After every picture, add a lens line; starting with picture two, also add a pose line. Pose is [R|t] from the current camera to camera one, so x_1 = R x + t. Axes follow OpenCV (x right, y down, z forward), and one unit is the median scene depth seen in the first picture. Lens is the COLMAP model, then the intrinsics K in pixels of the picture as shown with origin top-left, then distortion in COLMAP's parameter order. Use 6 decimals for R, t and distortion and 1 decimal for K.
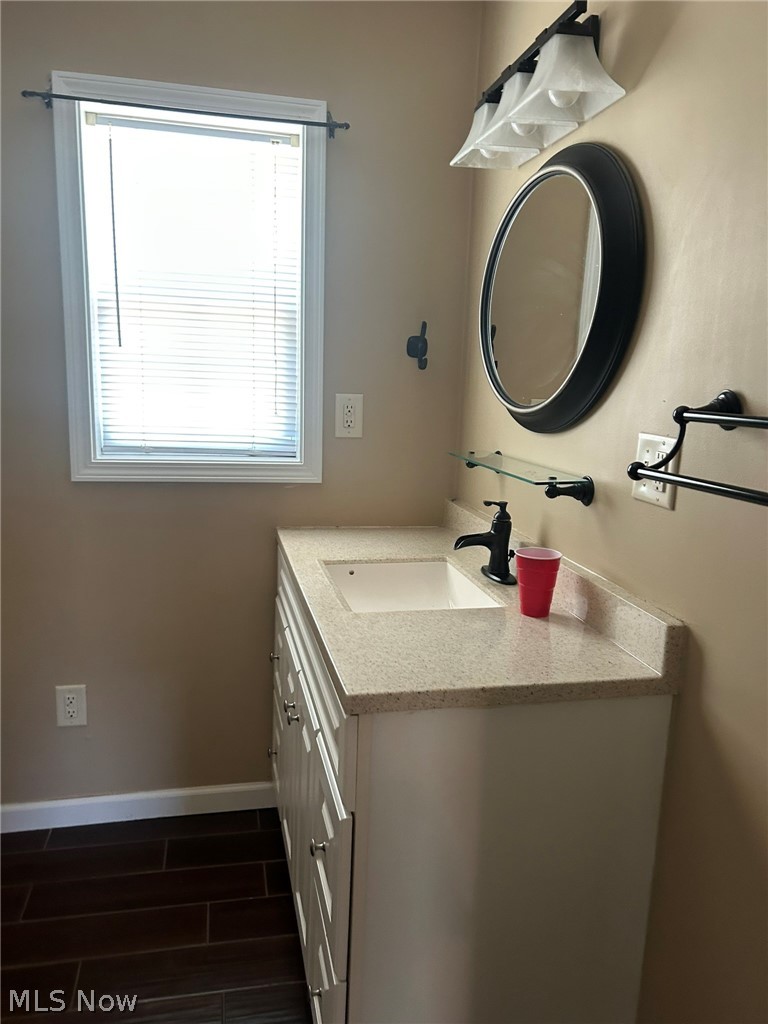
lens RADIAL K [[777.3, 0, 374.2], [0, 777.3, 520.1], [0, 0, 1]] dist [0.013881, -0.009740]
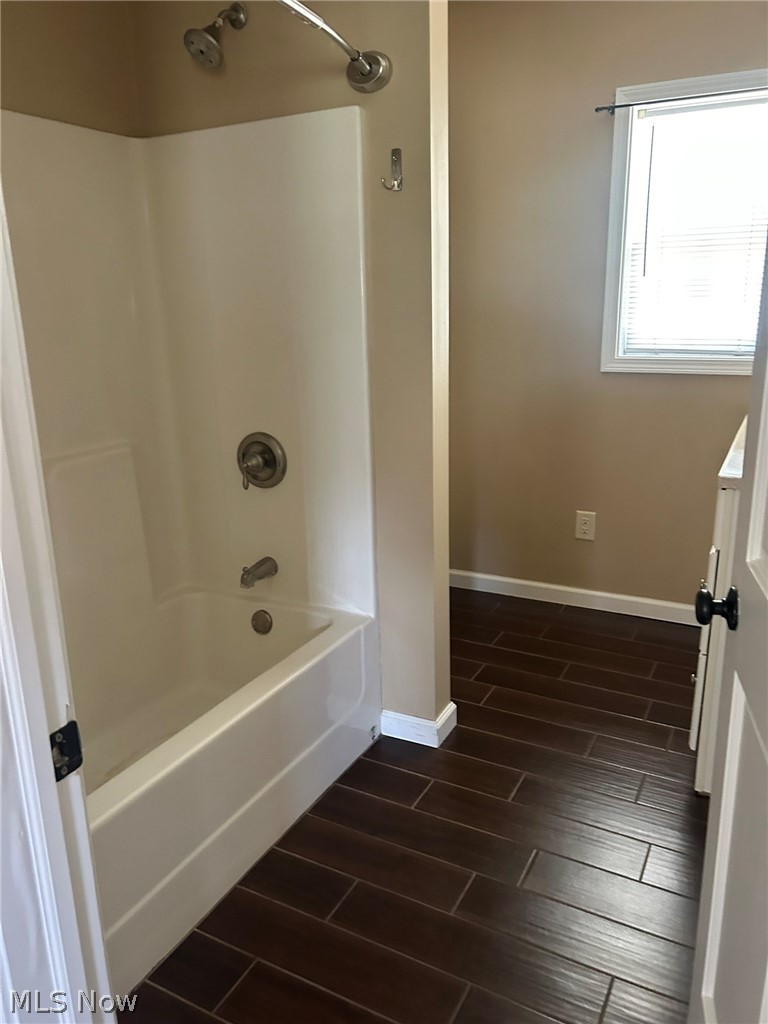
lens RADIAL K [[777.3, 0, 379.7], [0, 777.3, 506.6], [0, 0, 1]] dist [0.013881, -0.009740]
pose [[0.768965, 0.121687, -0.627603, 0.246389], [-0.080558, 0.992336, 0.093703, 0.099355], [0.634195, -0.021496, 0.772874, -0.411442]]
